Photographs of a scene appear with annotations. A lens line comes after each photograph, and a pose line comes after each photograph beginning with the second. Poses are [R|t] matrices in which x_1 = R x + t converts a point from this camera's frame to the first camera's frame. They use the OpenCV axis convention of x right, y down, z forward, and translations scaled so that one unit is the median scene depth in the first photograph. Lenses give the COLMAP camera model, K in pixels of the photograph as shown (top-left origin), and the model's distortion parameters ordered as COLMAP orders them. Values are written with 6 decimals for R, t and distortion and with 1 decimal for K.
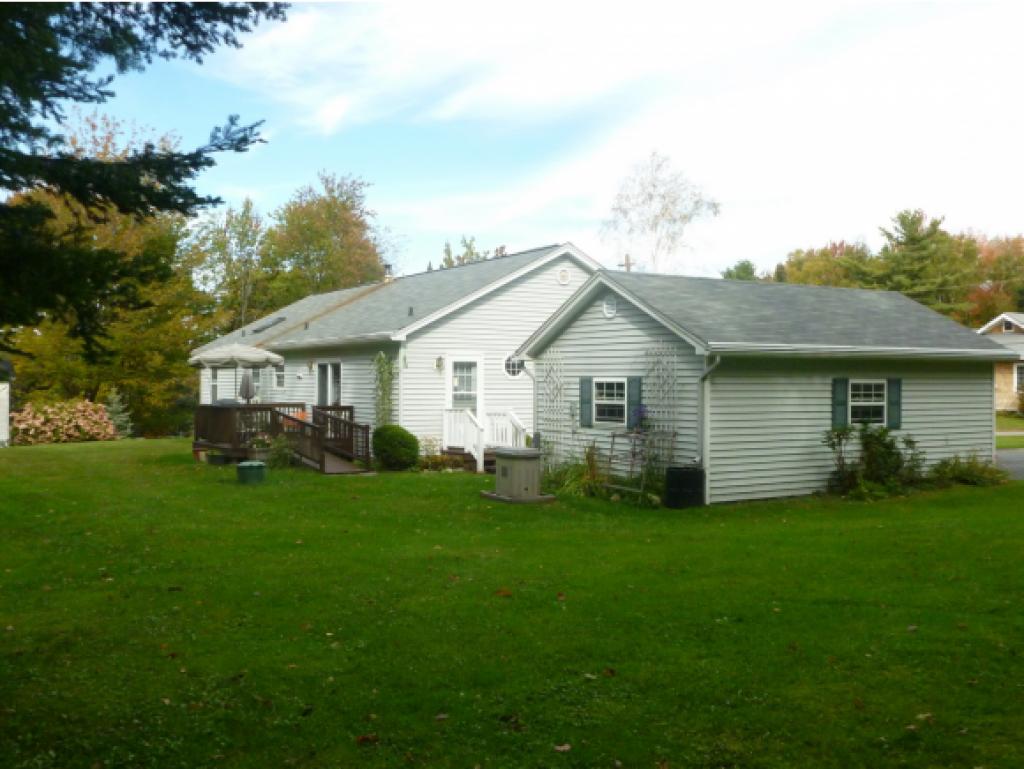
lens RADIAL K [[959.8, 0, 511.7], [0, 959.8, 385.8], [0, 0, 1]] dist [0.001042, 0.000000]
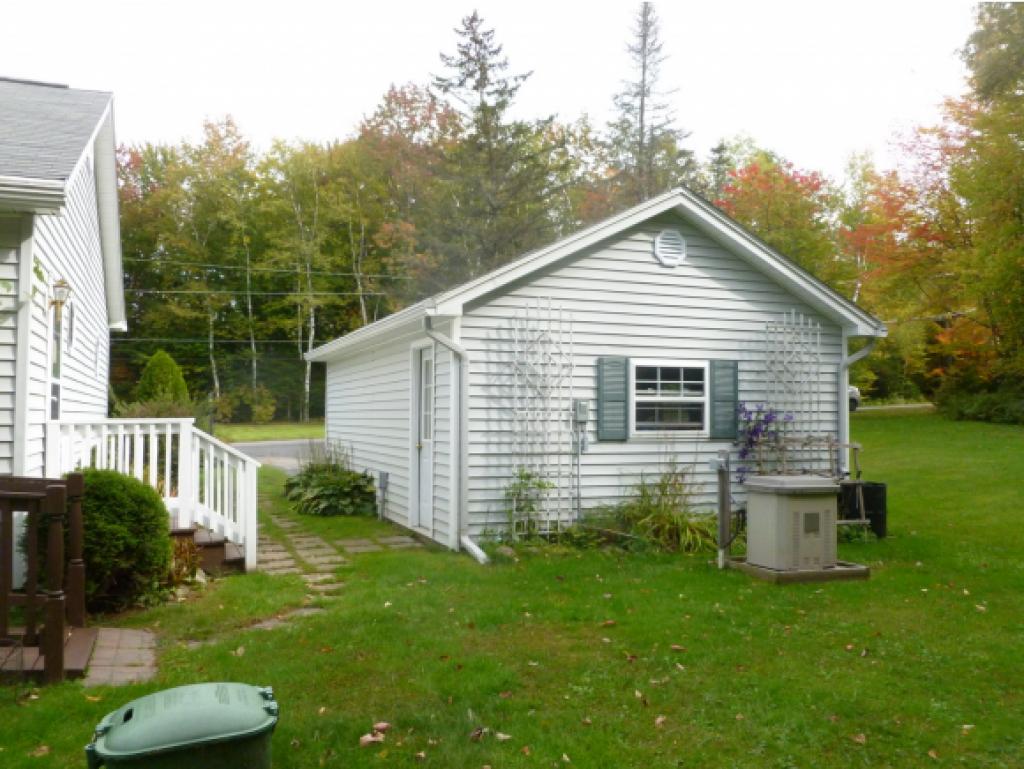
lens RADIAL K [[854.9, 0, 512.1], [0, 854.9, 382.6], [0, 0, 1]] dist [-0.003665, -0.001350]
pose [[0.156047, 0.017963, 0.987586, -0.456904], [-0.003498, 0.999838, -0.017633, 0.016251], [-0.987743, -0.000703, 0.156084, 0.995672]]
